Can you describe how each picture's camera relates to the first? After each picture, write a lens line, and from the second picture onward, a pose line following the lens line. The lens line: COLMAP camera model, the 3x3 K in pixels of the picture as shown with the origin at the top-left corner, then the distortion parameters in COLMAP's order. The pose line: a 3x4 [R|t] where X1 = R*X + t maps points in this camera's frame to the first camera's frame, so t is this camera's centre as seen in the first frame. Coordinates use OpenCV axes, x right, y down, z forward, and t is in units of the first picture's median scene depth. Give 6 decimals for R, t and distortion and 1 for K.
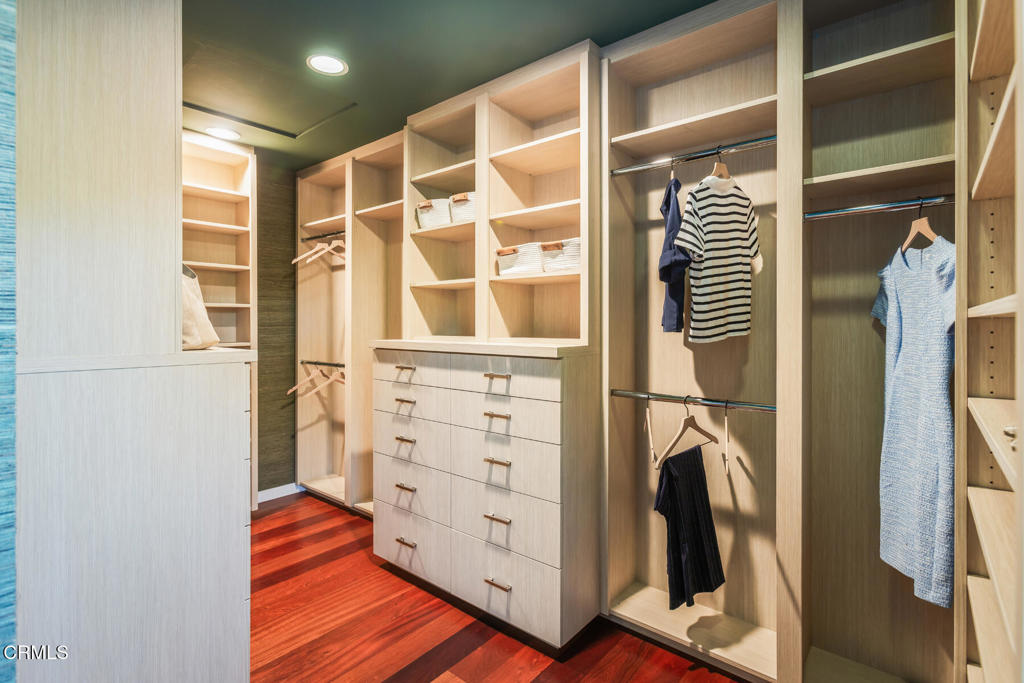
lens RADIAL K [[491.9, 0, 514.0], [0, 491.9, 330.0], [0, 0, 1]] dist [0.002022, 0.000255]
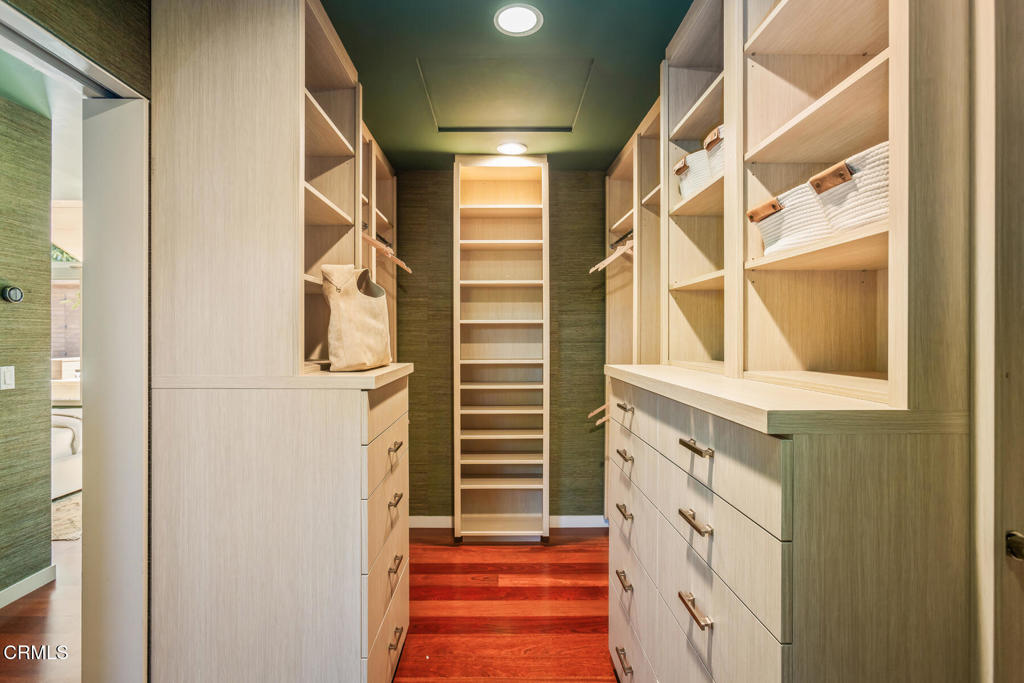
lens RADIAL K [[494.3, 0, 512.0], [0, 494.3, 341.5], [0, 0, 1]] dist [-0.000630, 0.000279]
pose [[0.644696, 0.009353, -0.764382, 0.191504], [-0.009398, 0.999947, 0.004308, -0.016488], [0.764381, 0.004406, 0.644749, 0.393916]]
